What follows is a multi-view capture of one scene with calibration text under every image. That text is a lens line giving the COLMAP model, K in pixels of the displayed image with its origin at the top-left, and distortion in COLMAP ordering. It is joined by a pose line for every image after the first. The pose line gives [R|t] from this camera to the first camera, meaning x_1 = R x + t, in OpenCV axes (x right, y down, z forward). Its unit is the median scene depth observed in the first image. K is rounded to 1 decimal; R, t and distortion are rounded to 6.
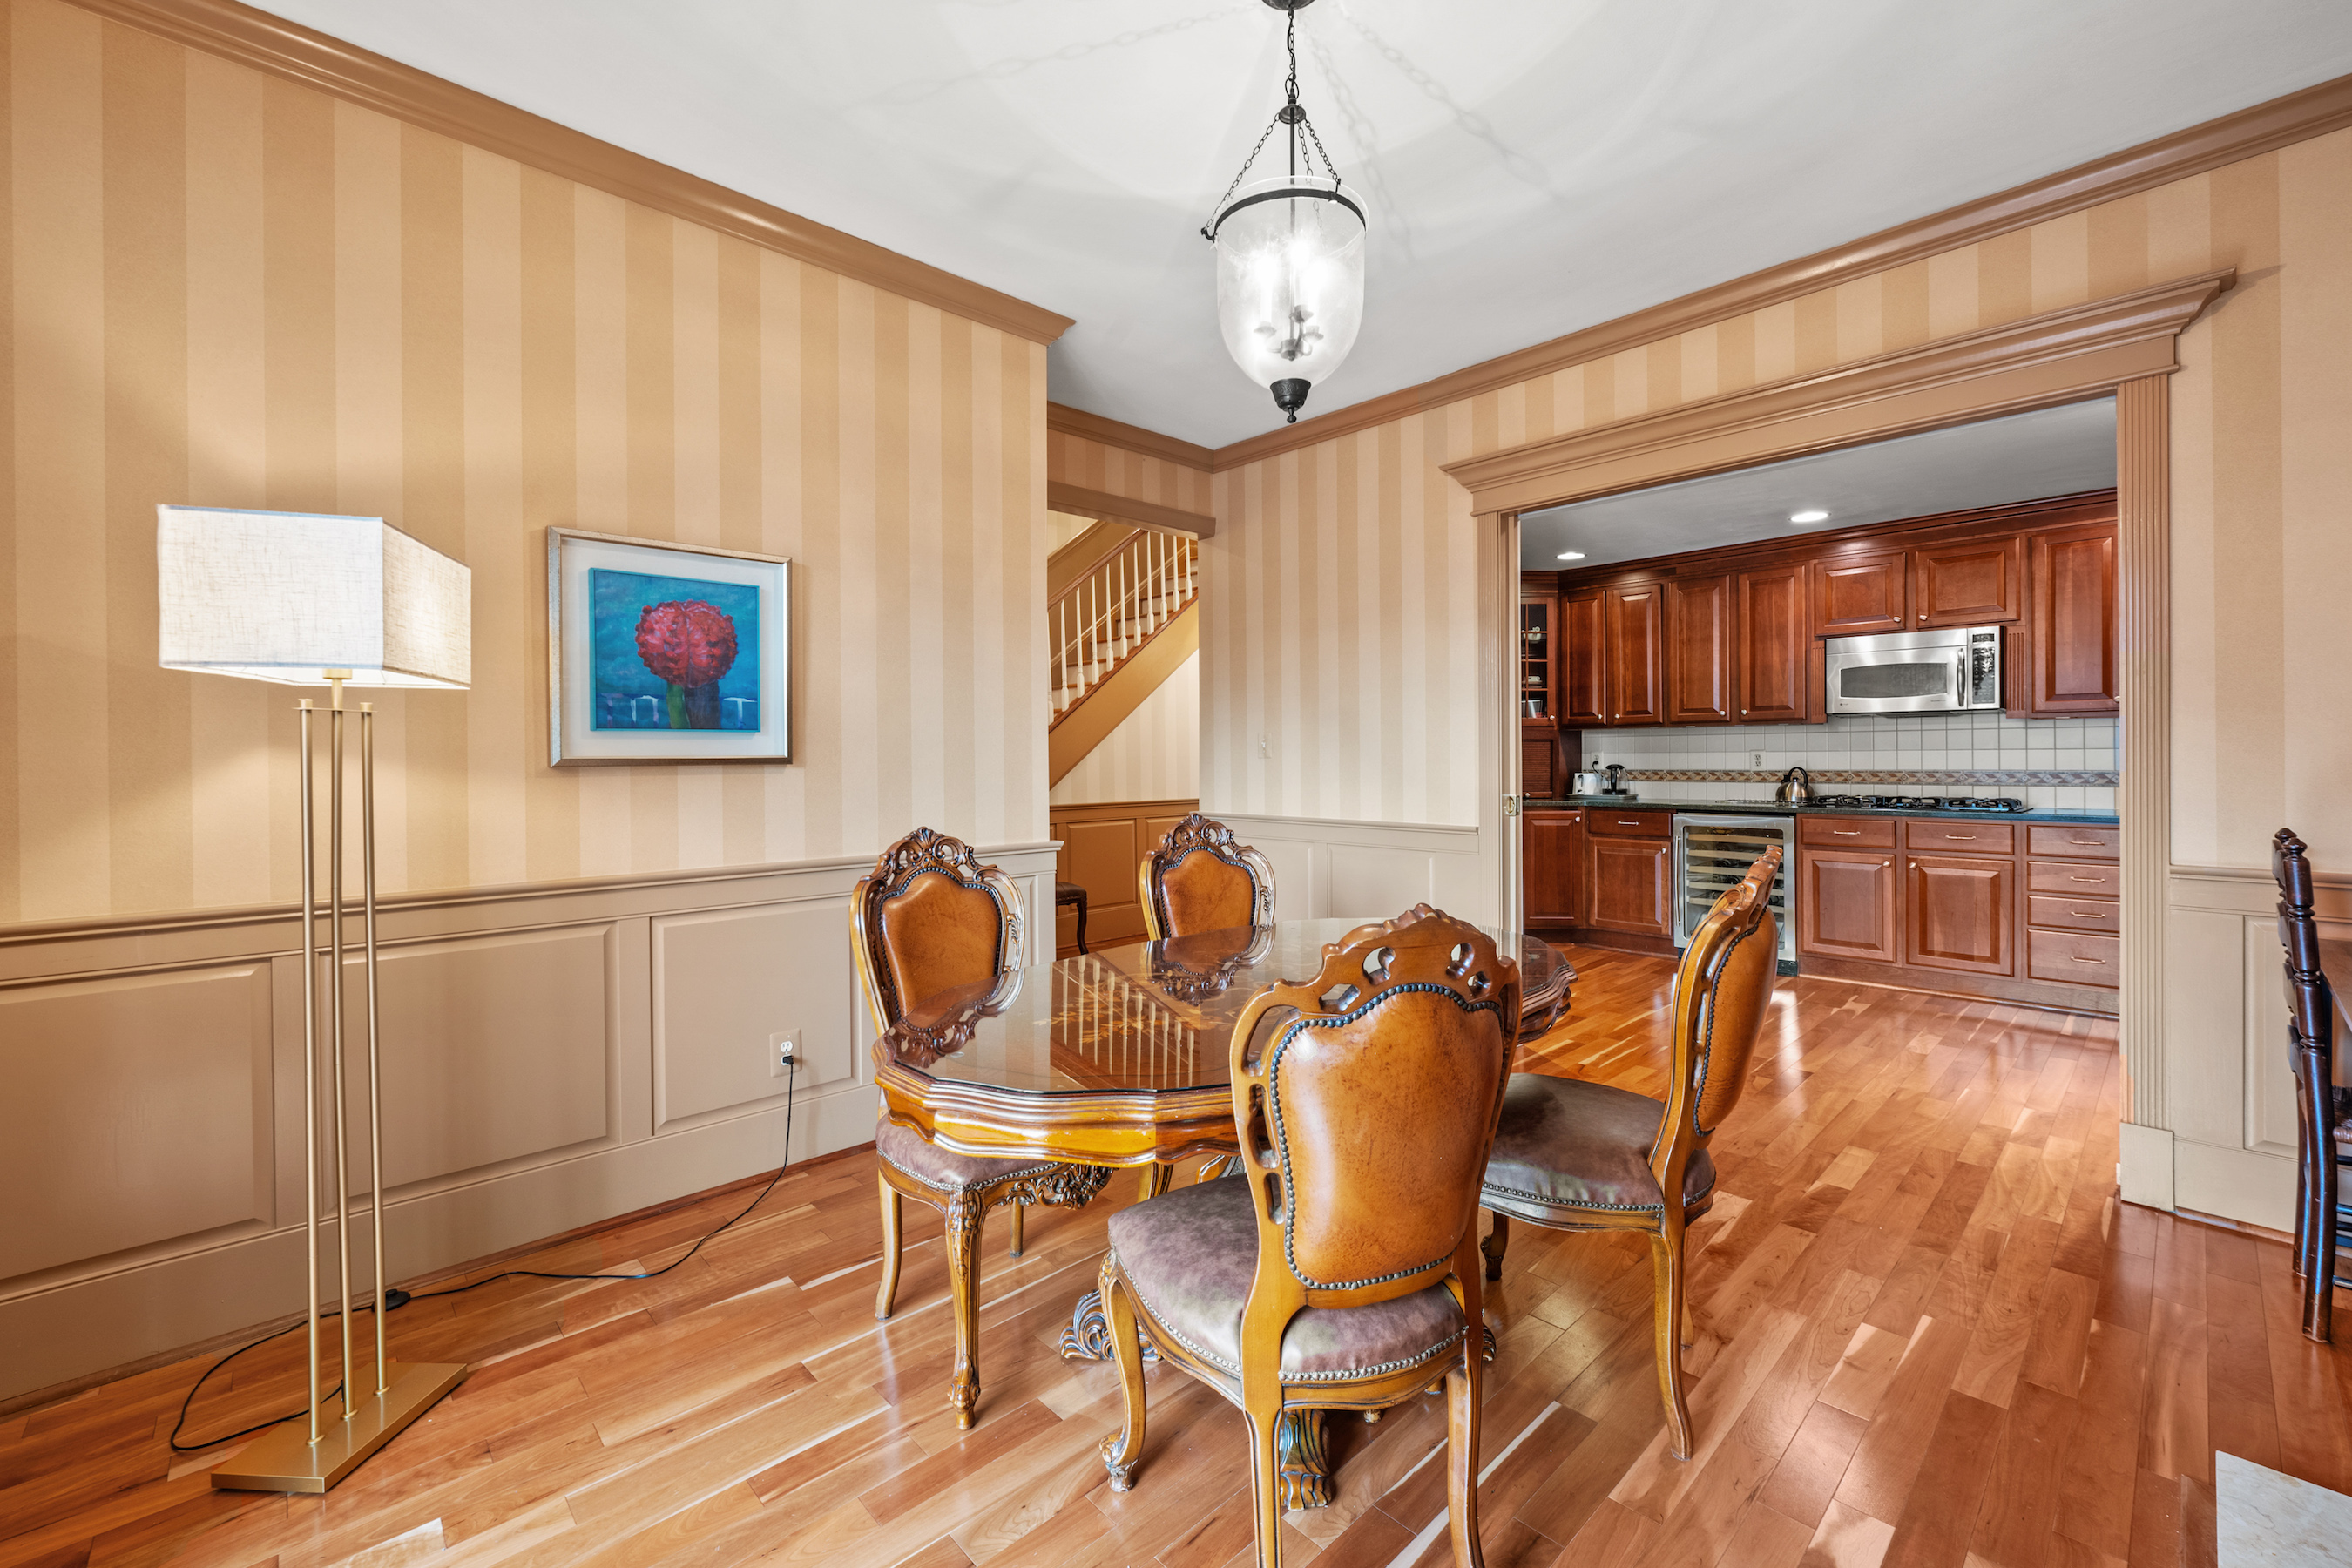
lens RADIAL K [[971.4, 0, 1181.5], [0, 971.4, 756.6], [0, 0, 1]] dist [-0.007997, -0.000630]
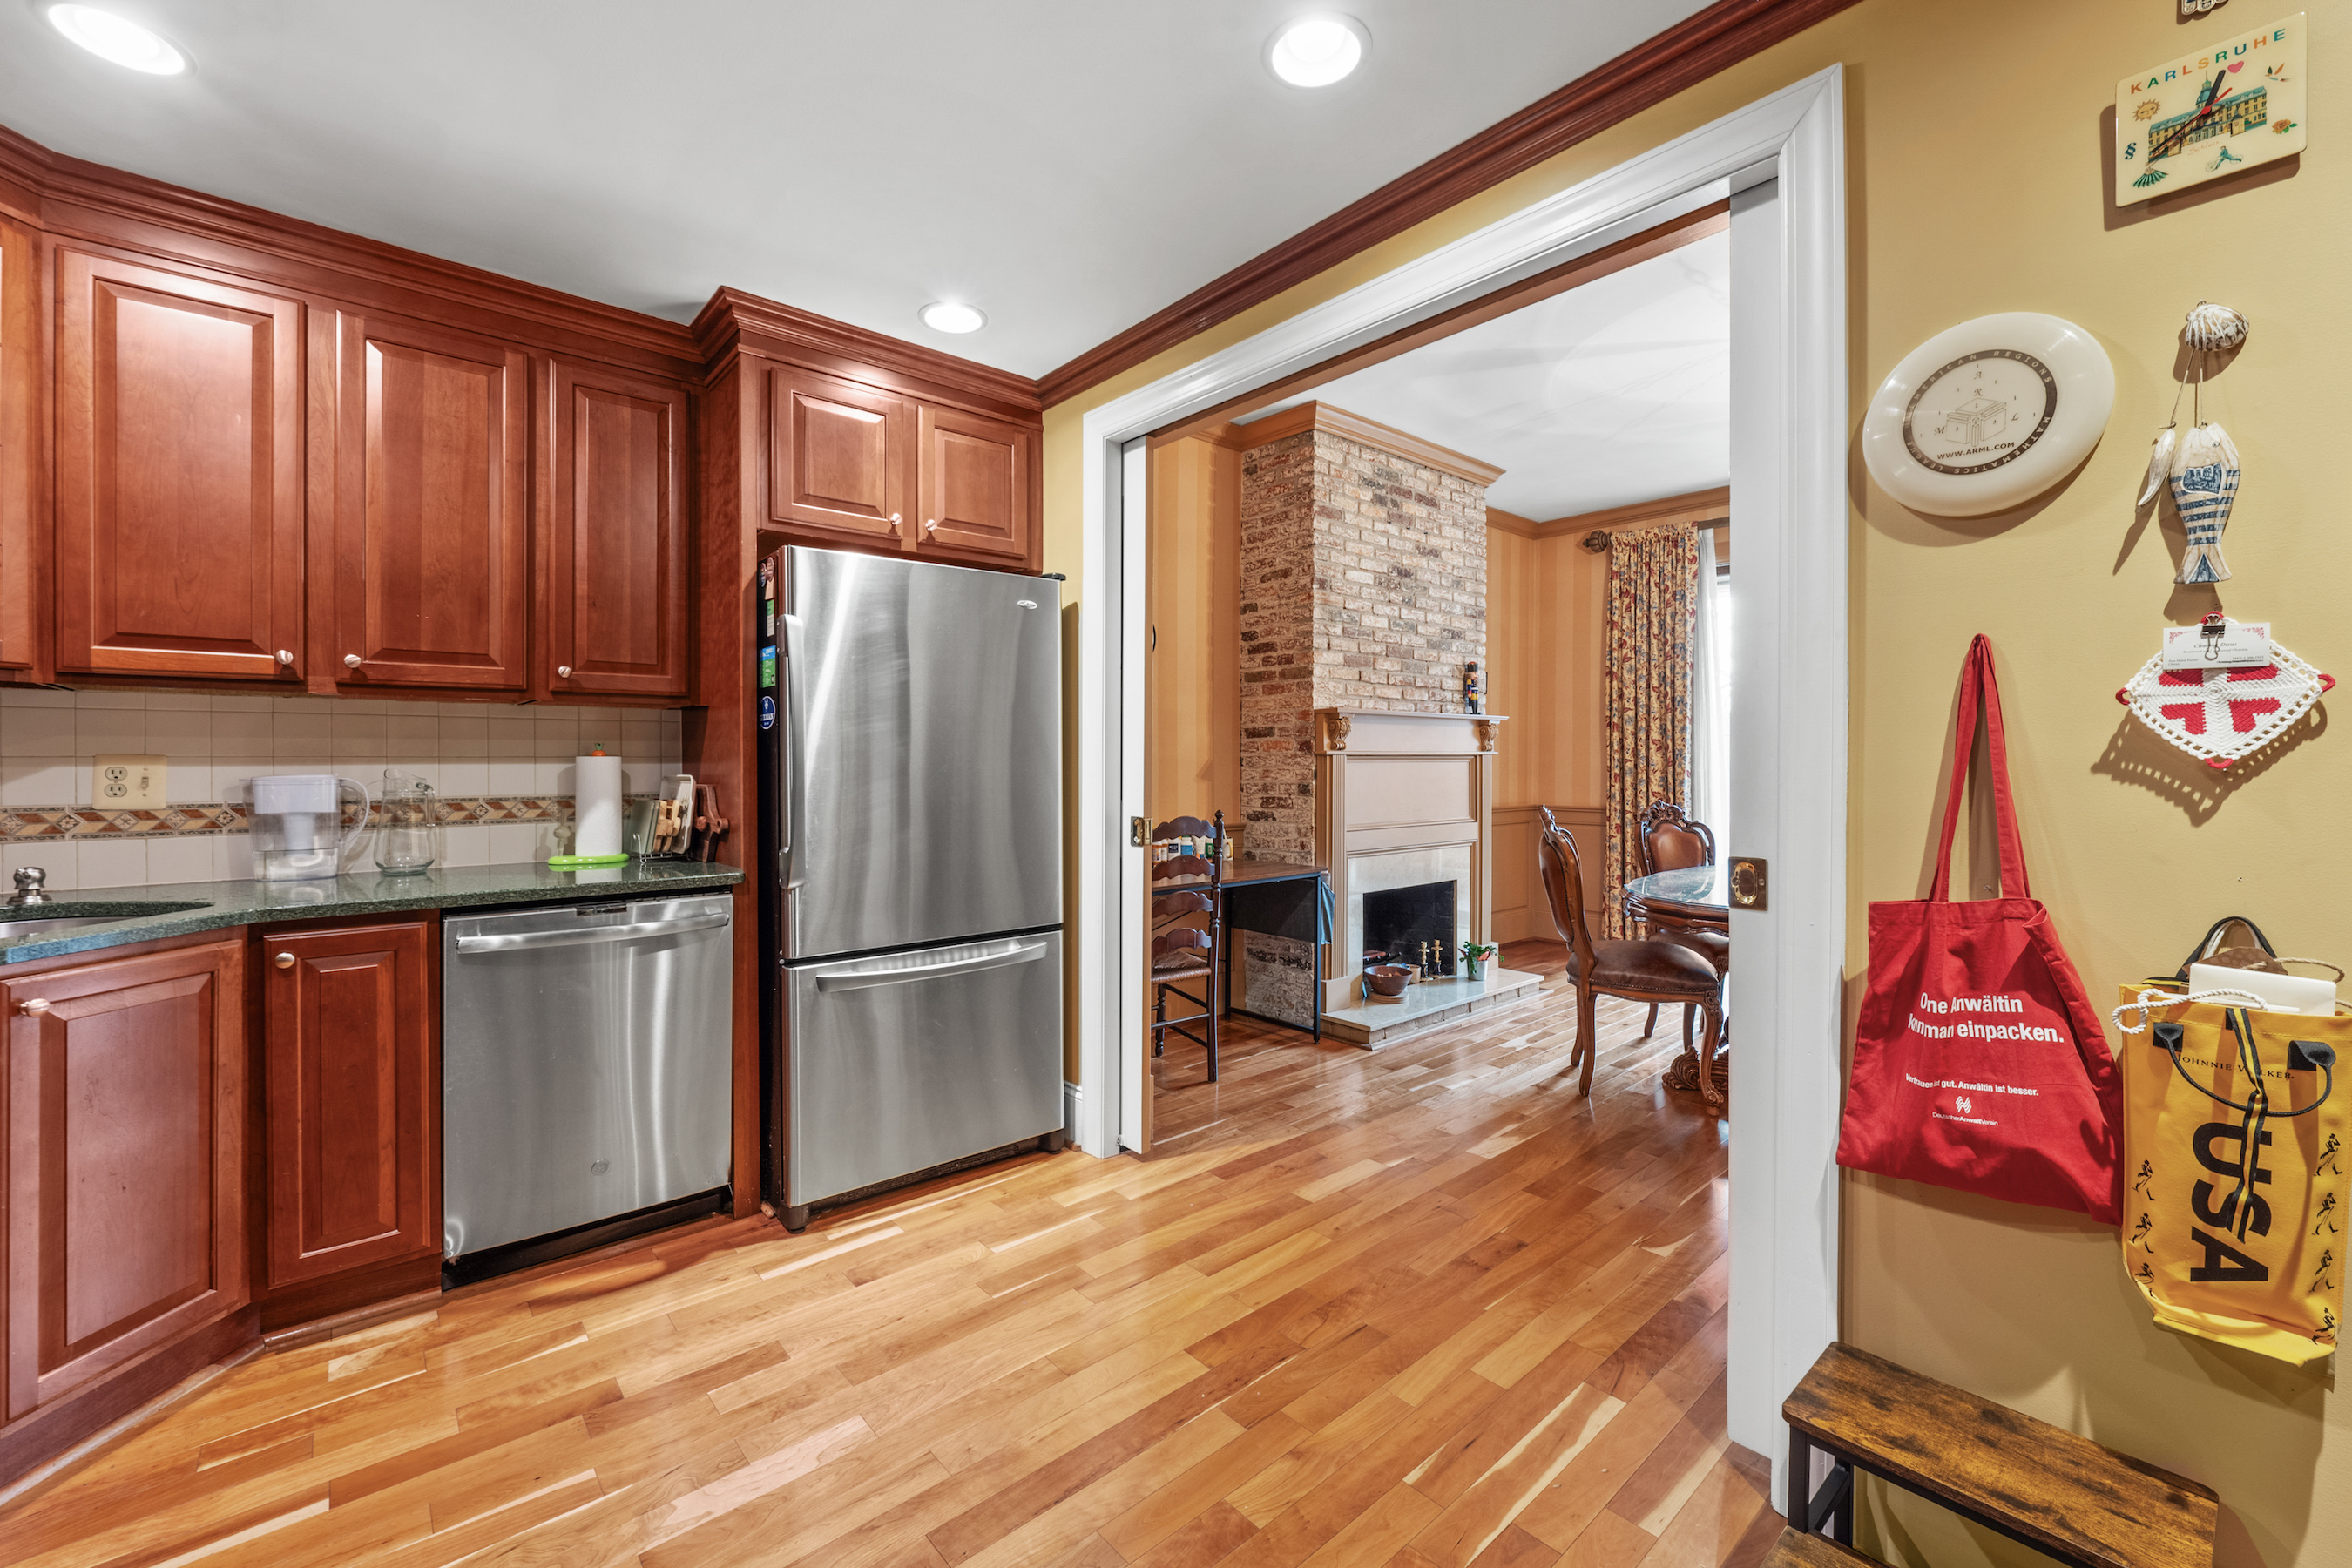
lens RADIAL K [[953.8, 0, 1174.0], [0, 953.8, 767.7], [0, 0, 1]] dist [-0.002307, -0.000162]
pose [[-0.999252, 0.006407, 0.038126, 0.447680], [0.006857, 0.999908, 0.011703, -0.004507], [-0.038048, 0.011956, -0.999204, 1.073215]]
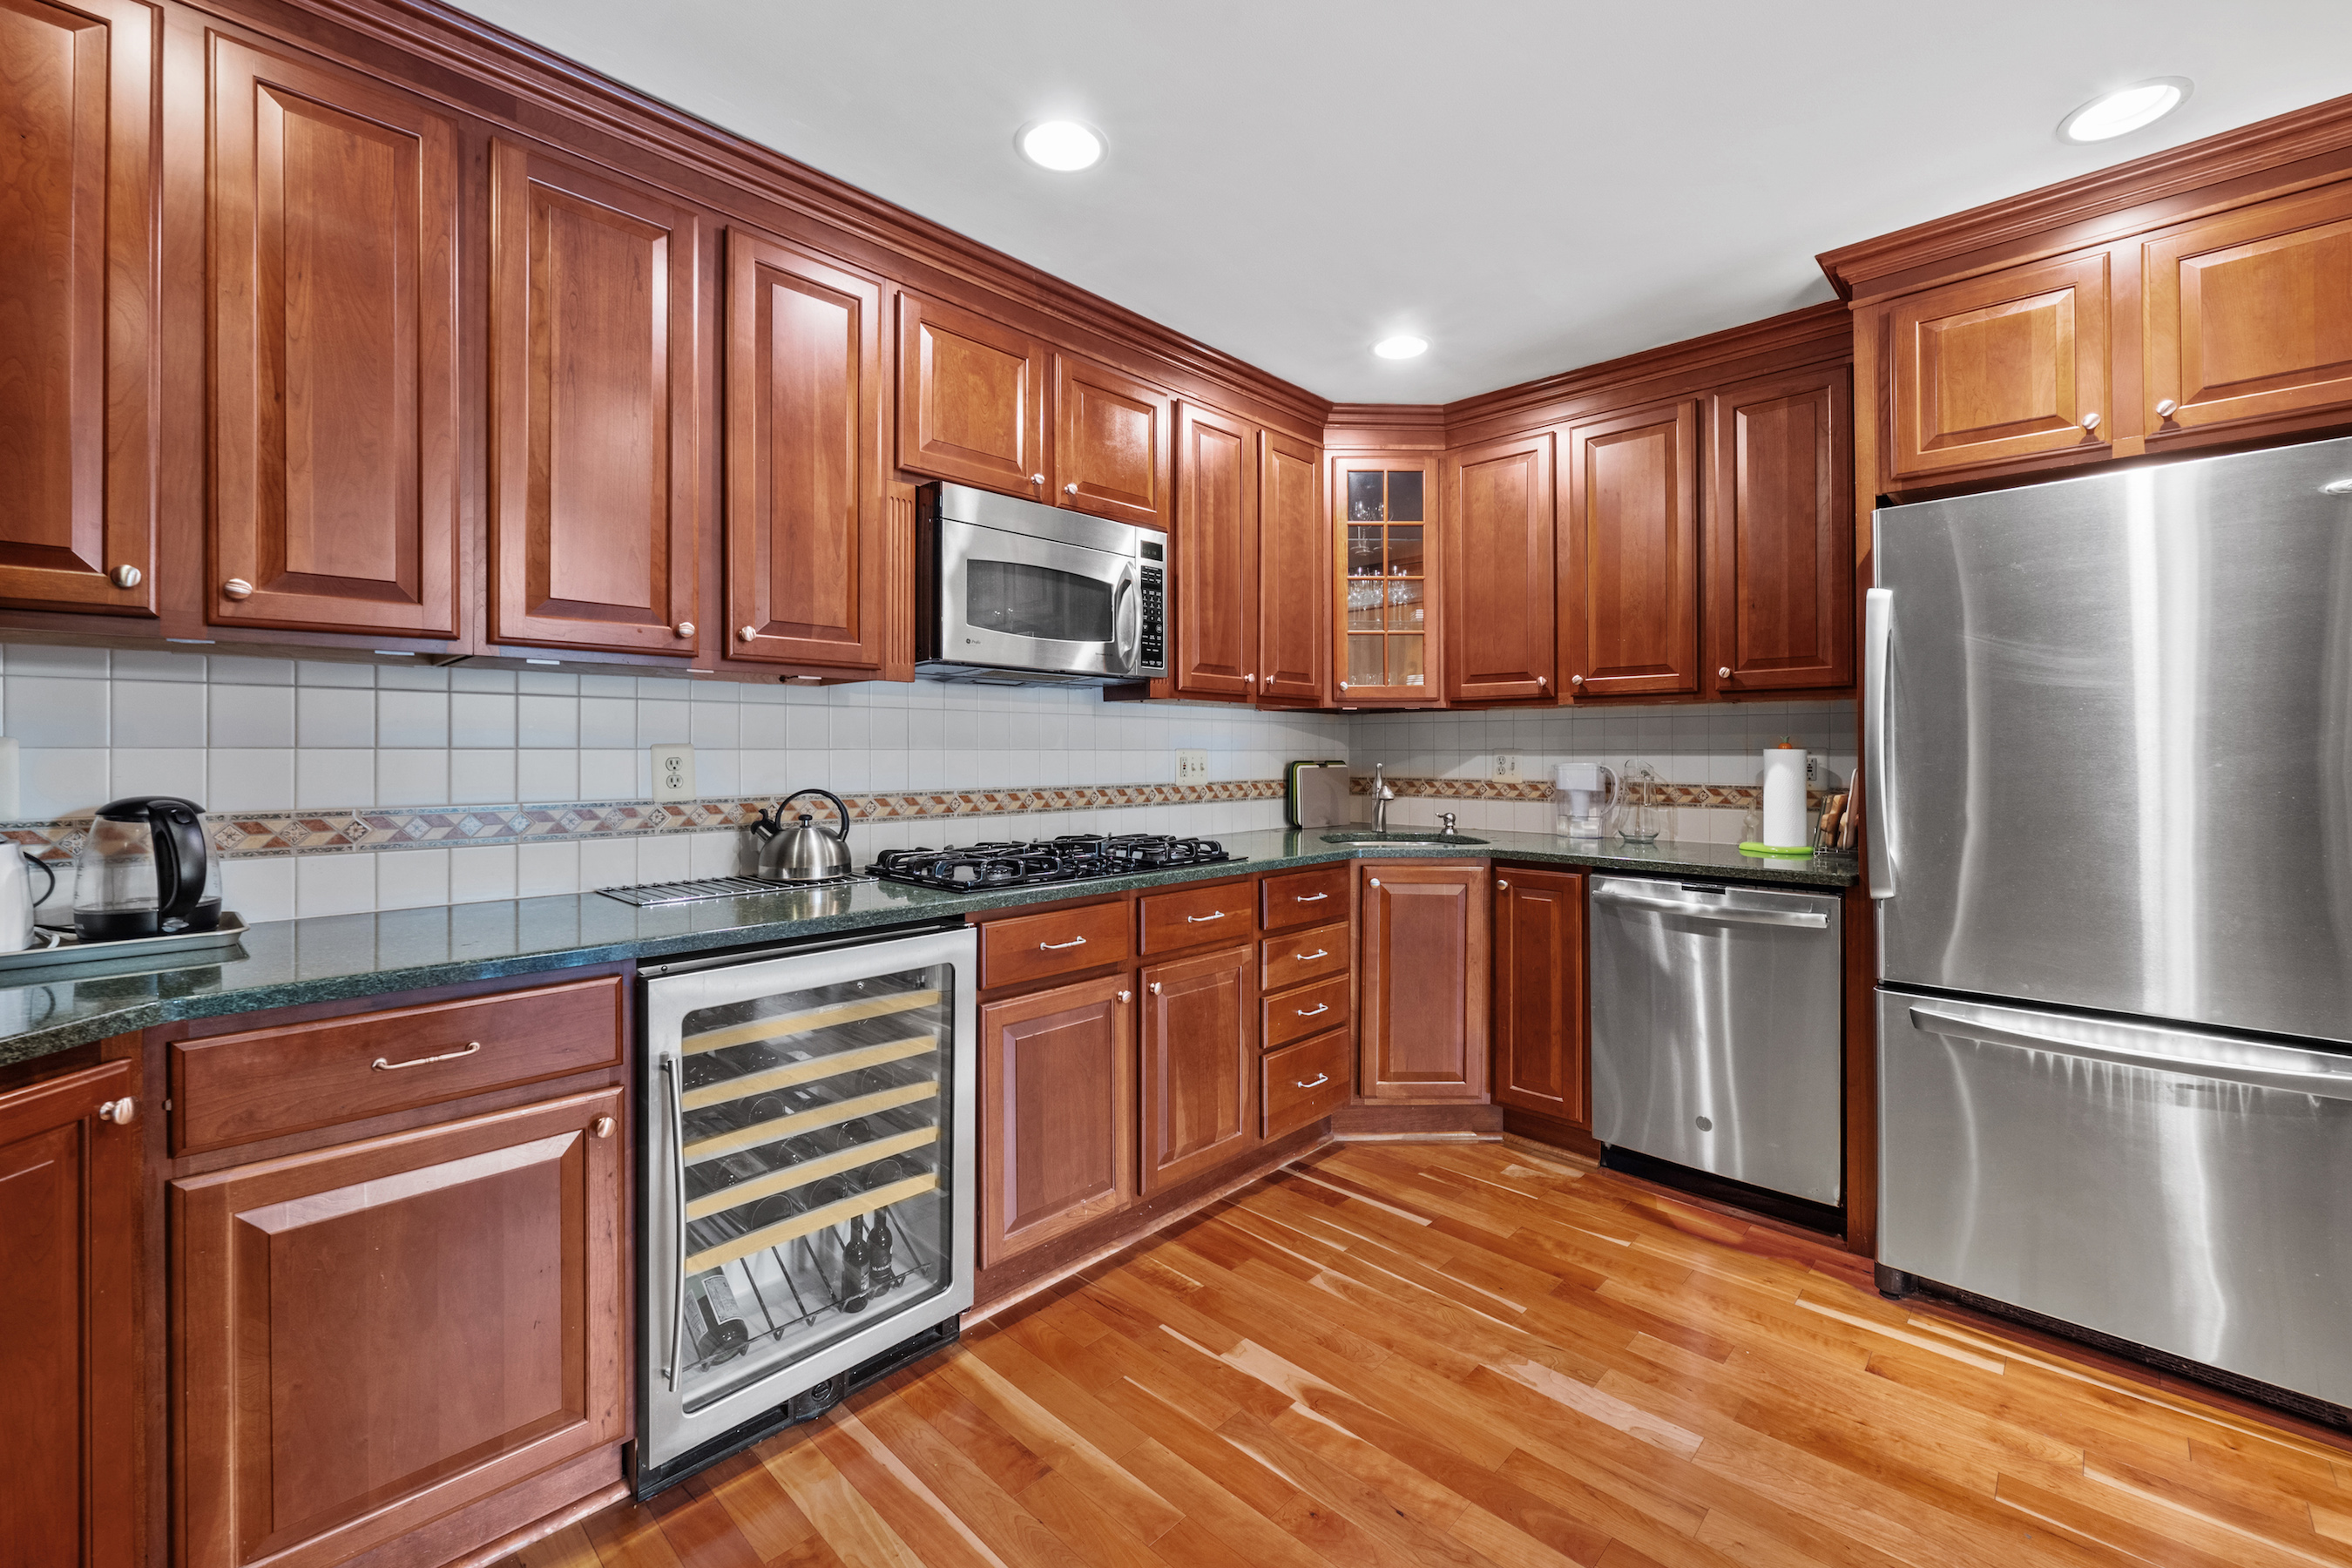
lens RADIAL K [[961.3, 0, 1186.4], [0, 961.3, 743.0], [0, 0, 1]] dist [-0.001071, -0.000225]
pose [[-0.048399, 0.022013, 0.998586, 0.251497], [0.003320, 0.999755, -0.021878, 0.001274], [-0.998823, 0.002256, -0.048460, 0.929008]]
